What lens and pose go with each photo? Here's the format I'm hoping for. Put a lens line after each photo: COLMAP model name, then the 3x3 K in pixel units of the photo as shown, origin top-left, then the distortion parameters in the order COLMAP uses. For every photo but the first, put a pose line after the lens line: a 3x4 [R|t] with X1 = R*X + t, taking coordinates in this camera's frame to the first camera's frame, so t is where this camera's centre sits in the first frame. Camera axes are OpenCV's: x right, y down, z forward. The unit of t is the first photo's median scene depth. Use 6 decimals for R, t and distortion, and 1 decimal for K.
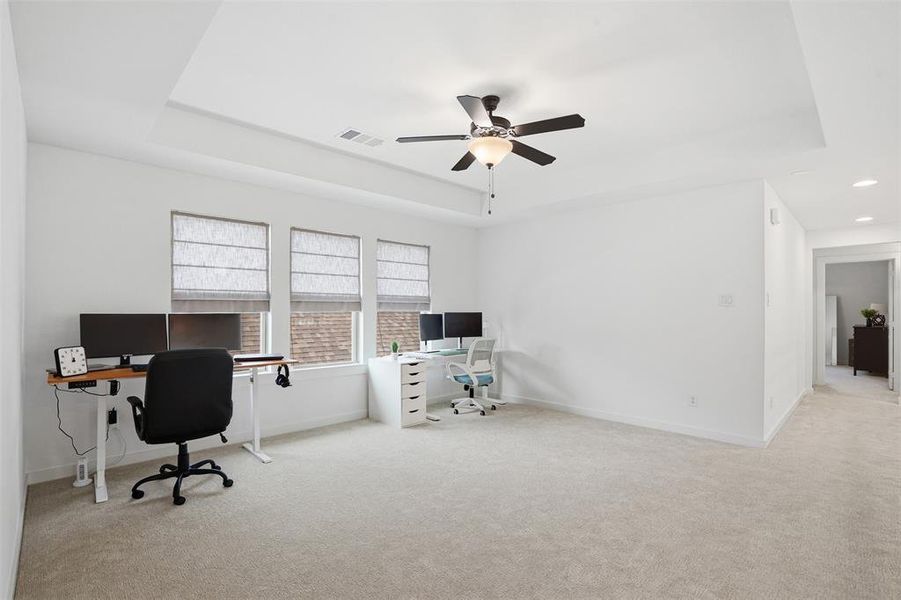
lens RADIAL K [[422.0, 0, 452.1], [0, 422.0, 306.3], [0, 0, 1]] dist [-0.042844, 0.010073]
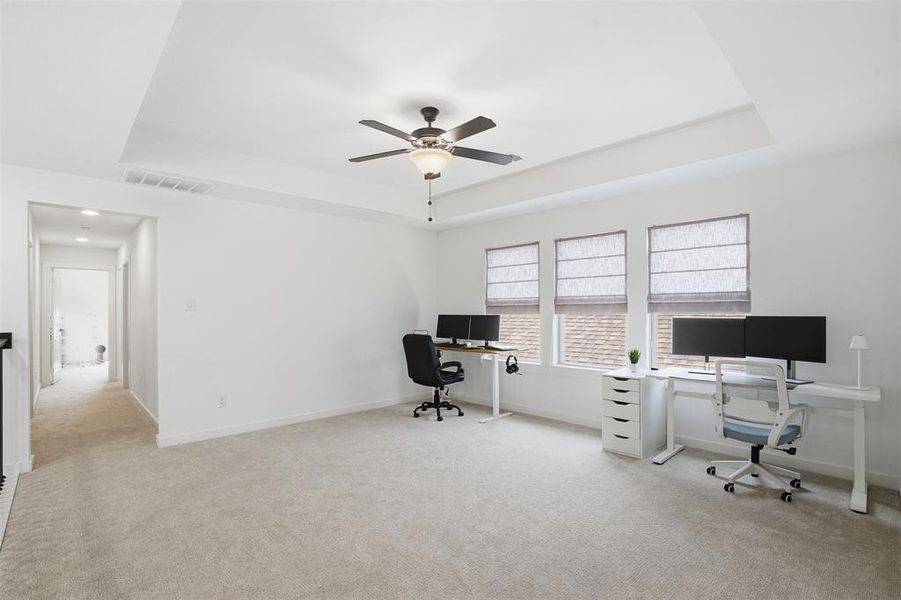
lens RADIAL K [[422.0, 0, 451.6], [0, 422.0, 304.7], [0, 0, 1]] dist [-0.042844, 0.010073]
pose [[-0.002820, -0.019602, -0.999804, 0.703944], [0.007025, 0.999783, -0.019621, 0.007834], [0.999971, -0.007079, -0.002682, 0.664905]]
